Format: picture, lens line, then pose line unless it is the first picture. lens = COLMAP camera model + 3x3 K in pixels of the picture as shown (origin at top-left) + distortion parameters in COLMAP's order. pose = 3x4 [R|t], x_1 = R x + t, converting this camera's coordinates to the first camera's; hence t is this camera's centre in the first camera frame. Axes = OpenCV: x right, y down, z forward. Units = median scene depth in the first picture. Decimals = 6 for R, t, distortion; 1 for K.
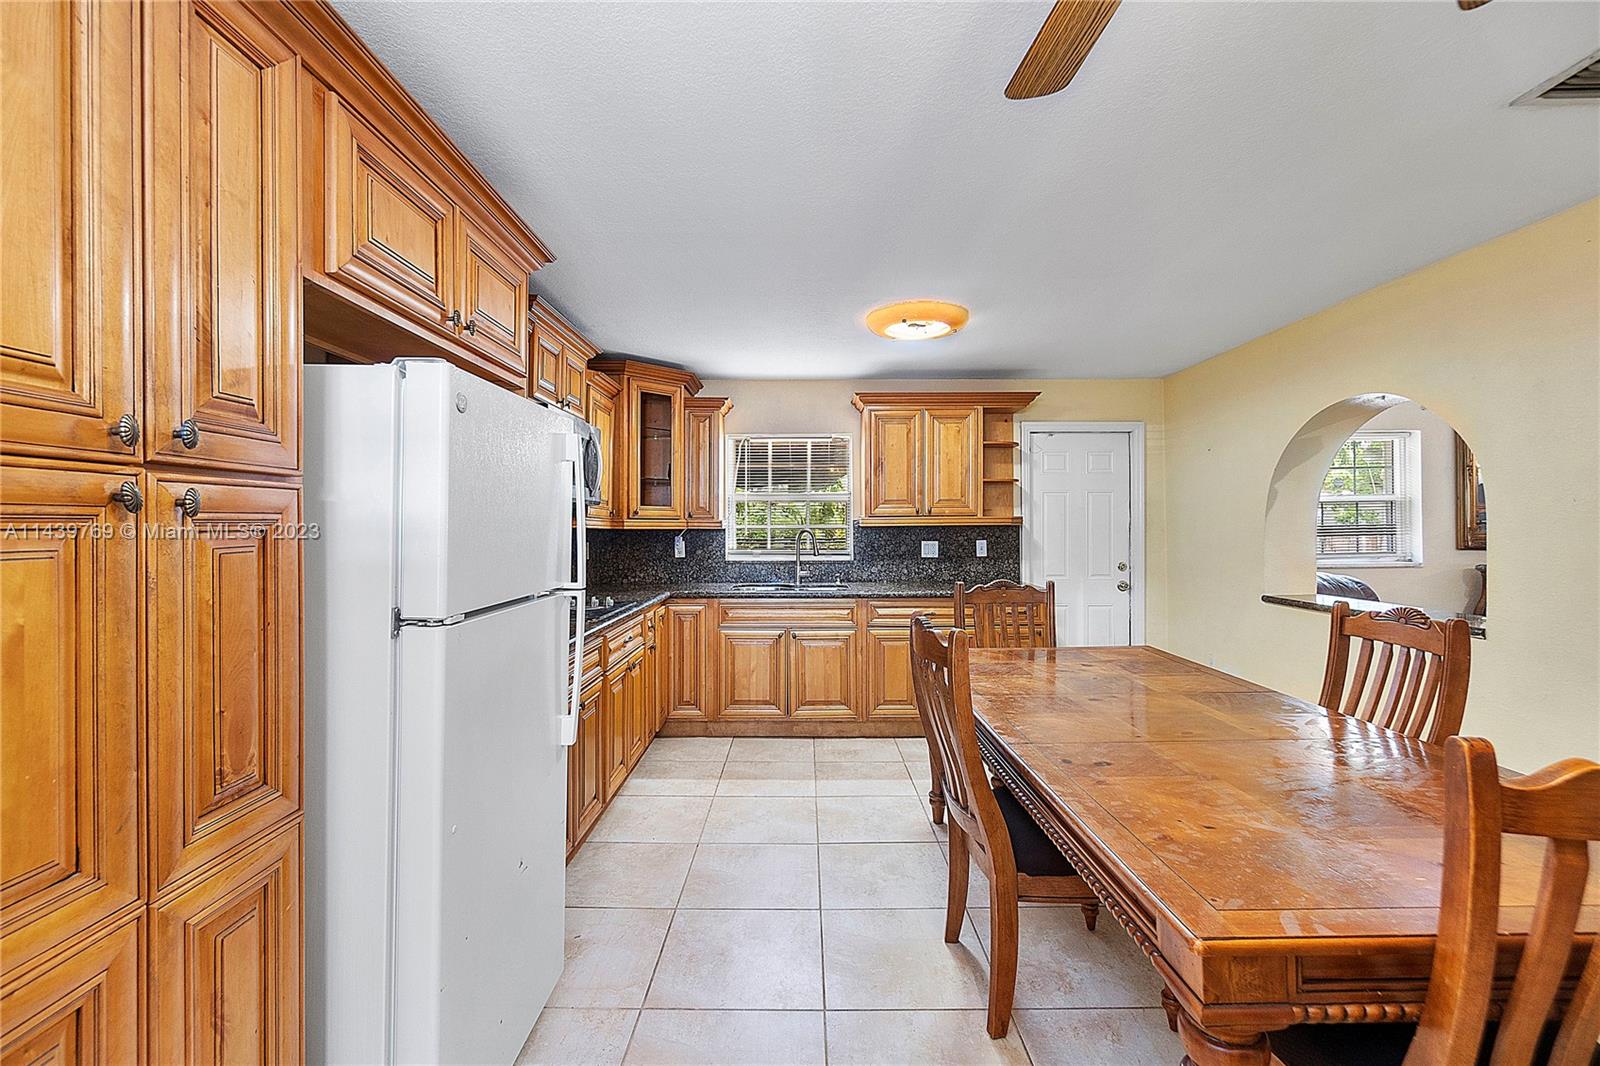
lens RADIAL K [[689.9, 0, 790.8], [0, 689.9, 532.7], [0, 0, 1]] dist [-0.012149, 0.001781]
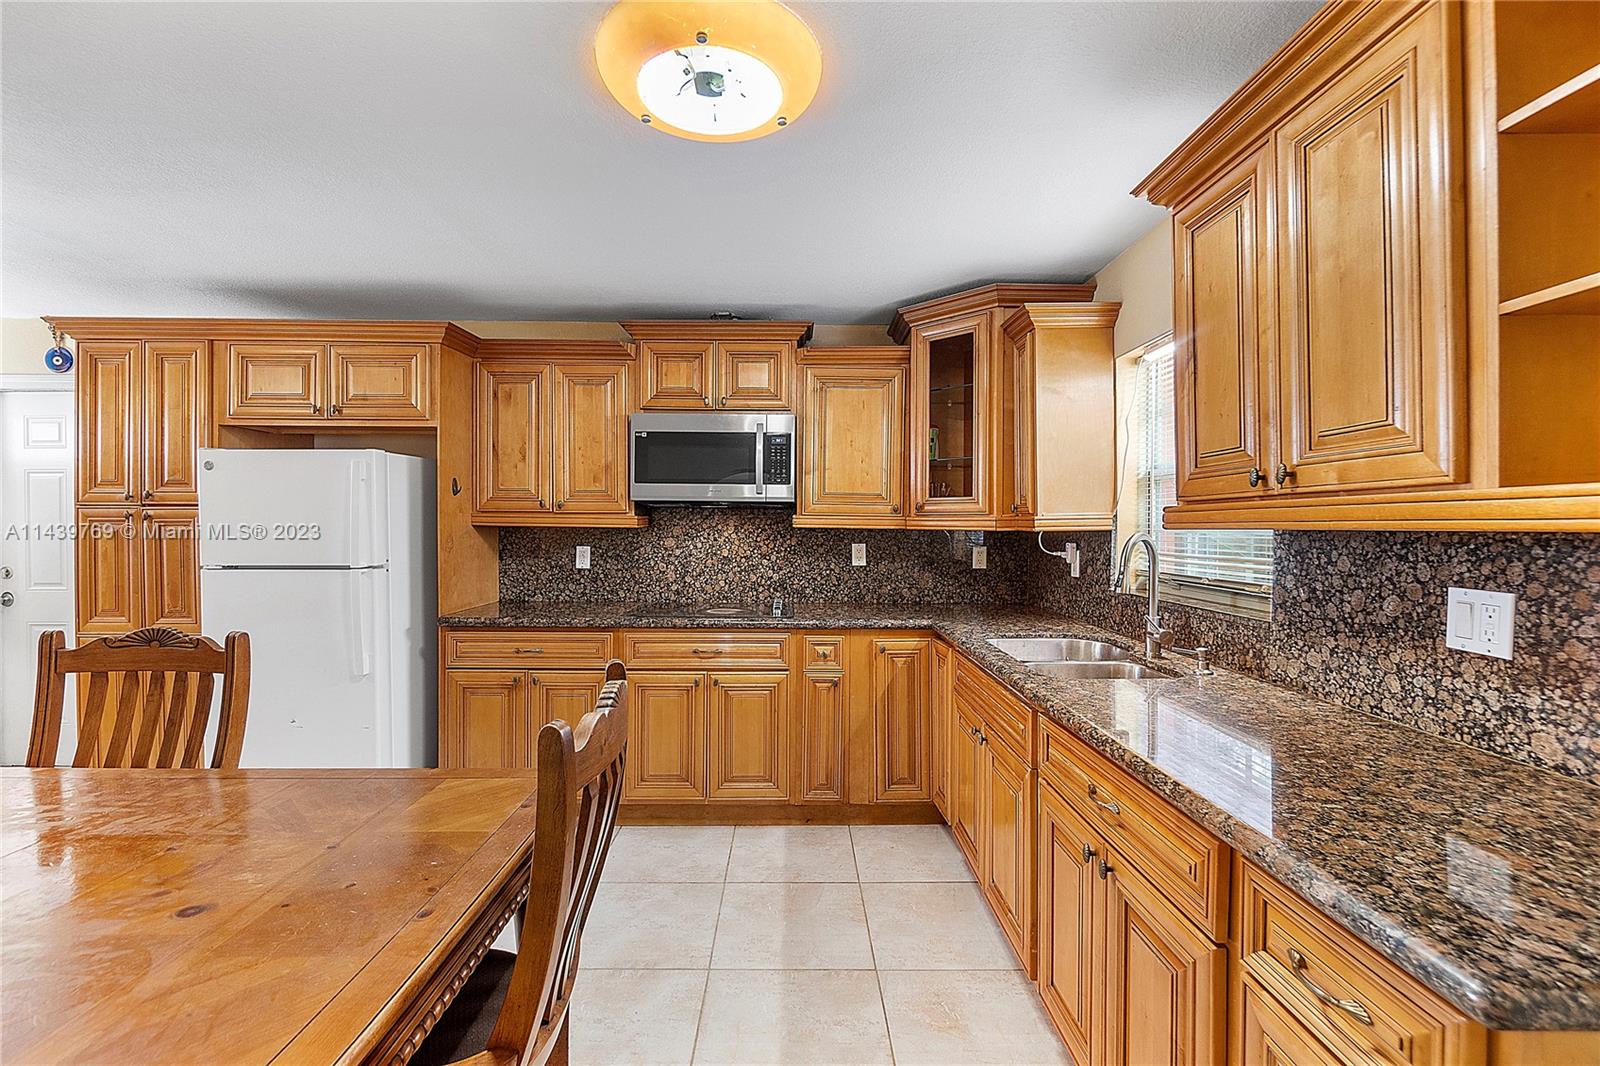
lens RADIAL K [[689.9, 0, 795.9], [0, 689.9, 531.4], [0, 0, 1]] dist [-0.012149, 0.001781]
pose [[0.020857, 0.012939, -0.999699, 0.495676], [-0.012515, 0.999841, 0.012680, -0.010702], [0.999704, 0.012246, 0.021015, 0.816270]]
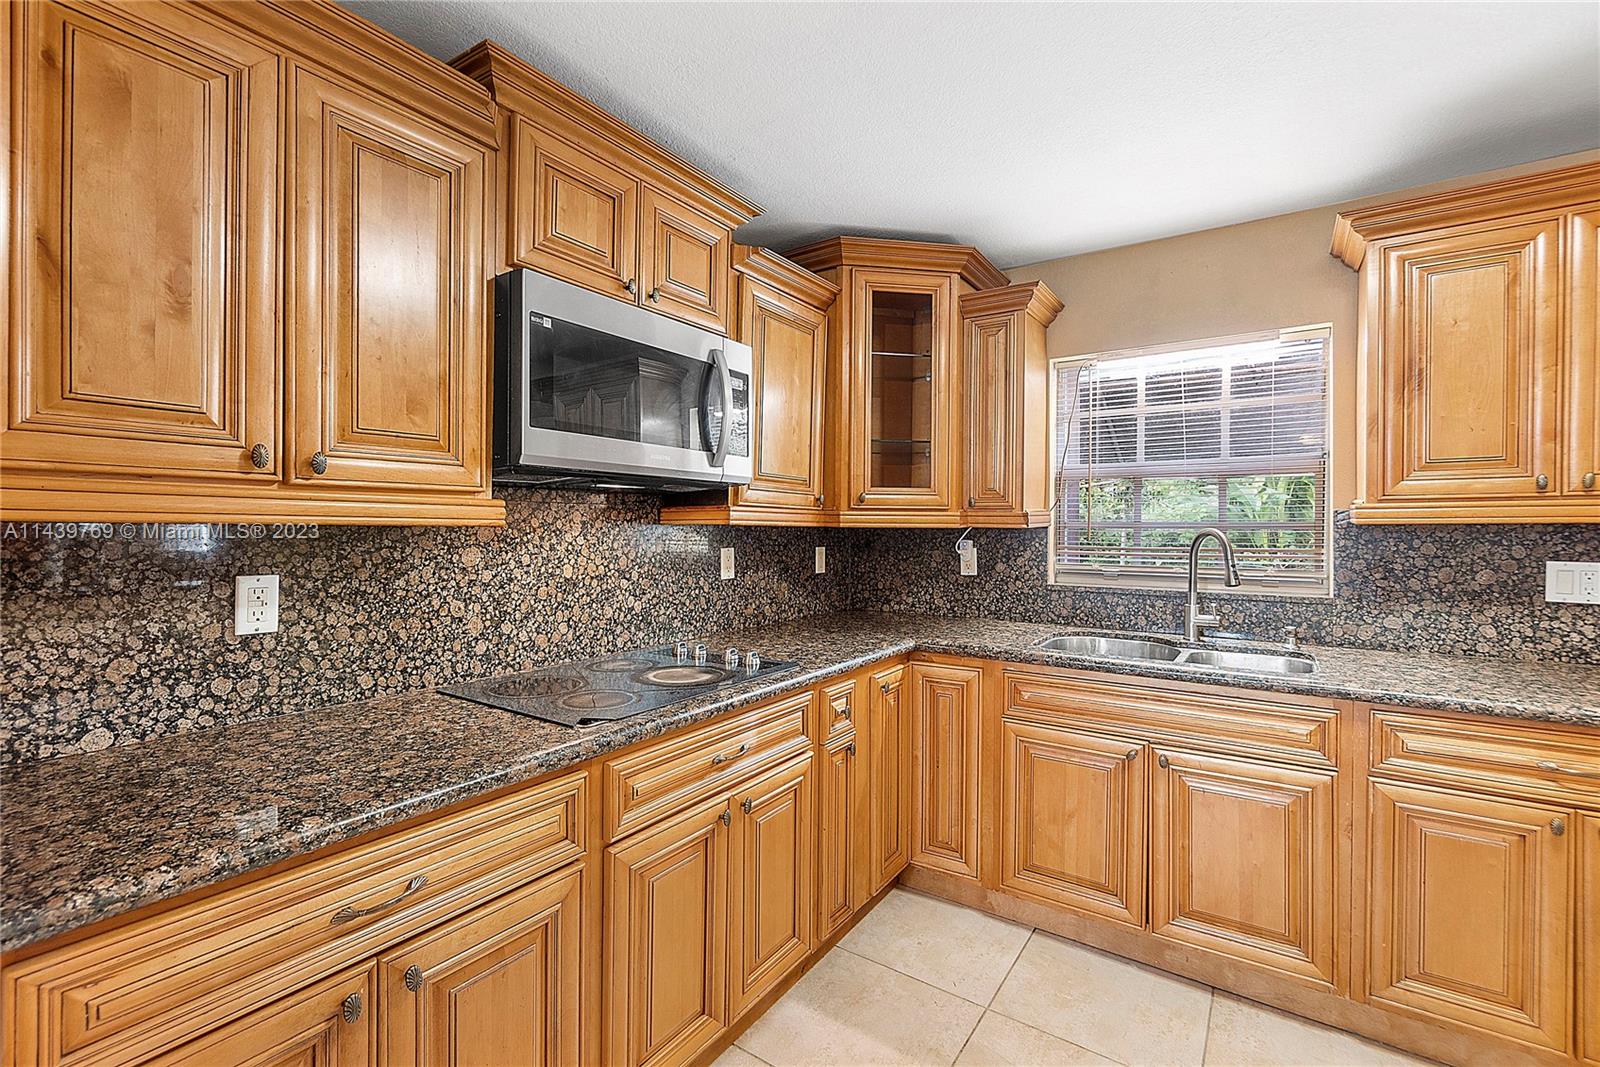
lens RADIAL K [[689.9, 0, 791.8], [0, 689.9, 530.9], [0, 0, 1]] dist [-0.012149, 0.001781]
pose [[0.825781, 0.008683, -0.563924, 0.054523], [-0.008870, 0.999958, 0.002407, -0.002935], [0.563921, 0.003015, 0.825823, 0.464649]]
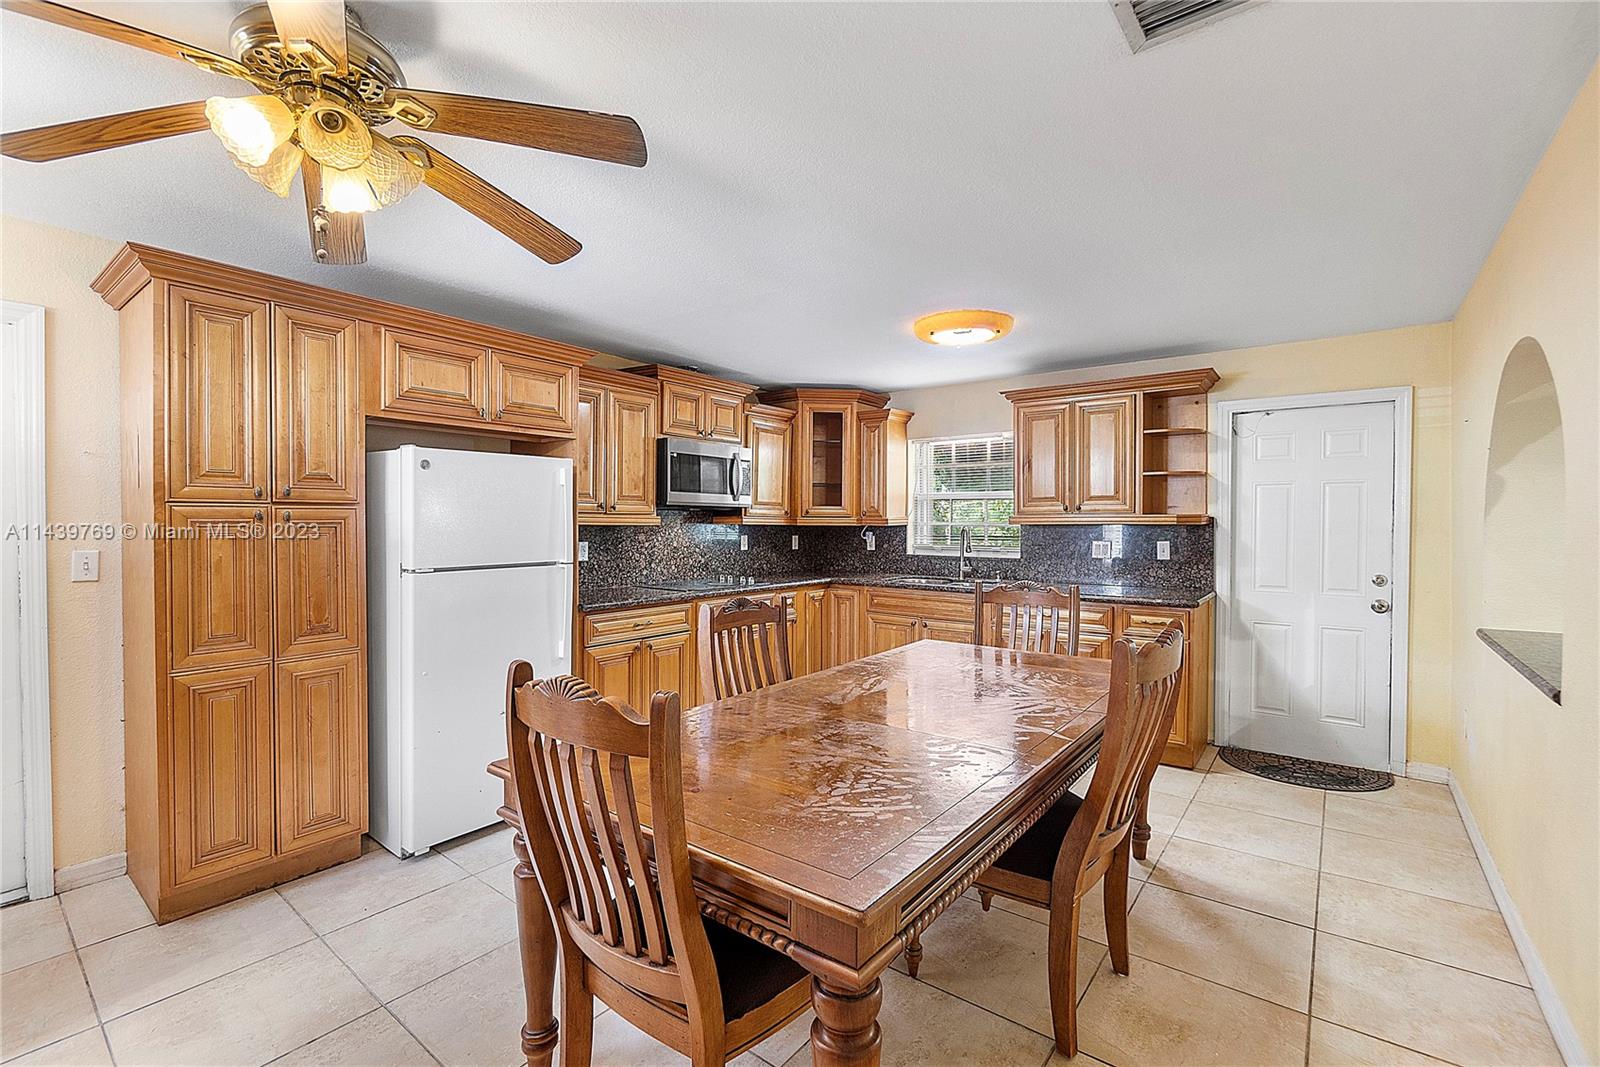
lens RADIAL K [[689.9, 0, 793.6], [0, 689.9, 532.7], [0, 0, 1]] dist [-0.012149, 0.001781]
pose [[0.792353, 0.015422, -0.609868, 0.482697], [-0.009908, 0.999874, 0.012412, -0.007000], [0.609982, -0.003793, 0.792406, 0.014825]]
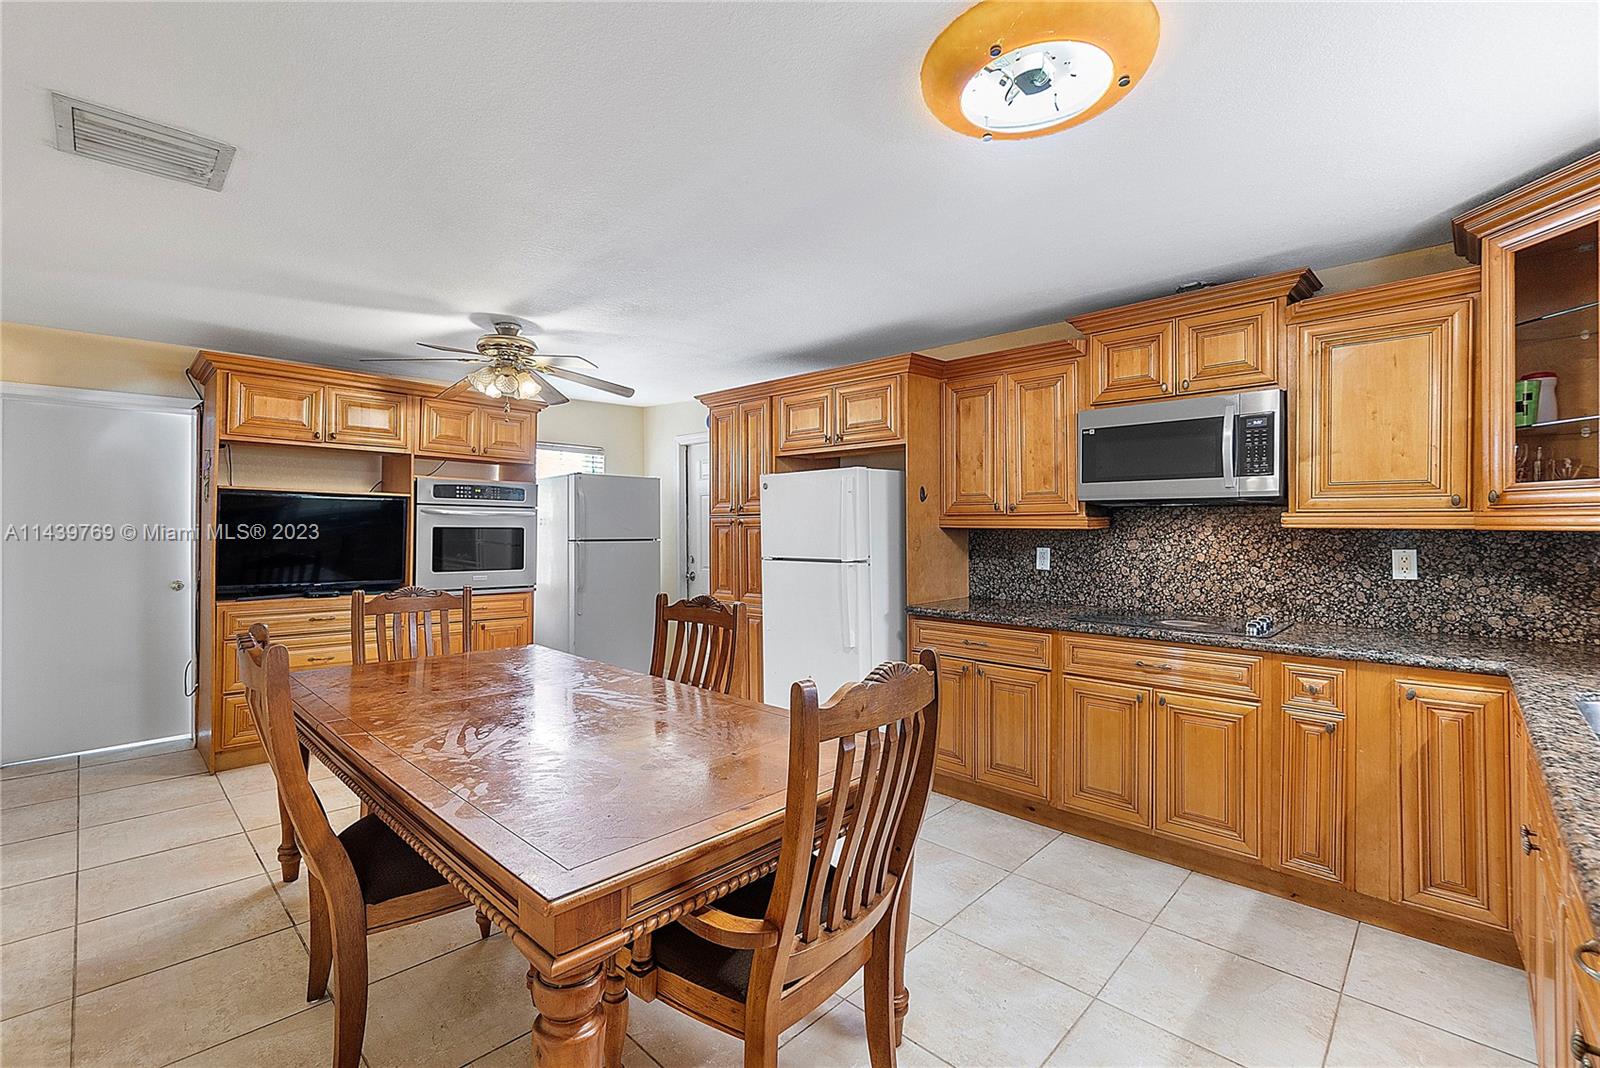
lens RADIAL K [[689.9, 0, 791.4], [0, 689.9, 529.9], [0, 0, 1]] dist [-0.012149, 0.001781]
pose [[-0.688264, 0.007669, -0.725420, 0.480107], [-0.001101, 0.999932, 0.011616, -0.010282], [0.725460, 0.008793, -0.688209, 0.929438]]
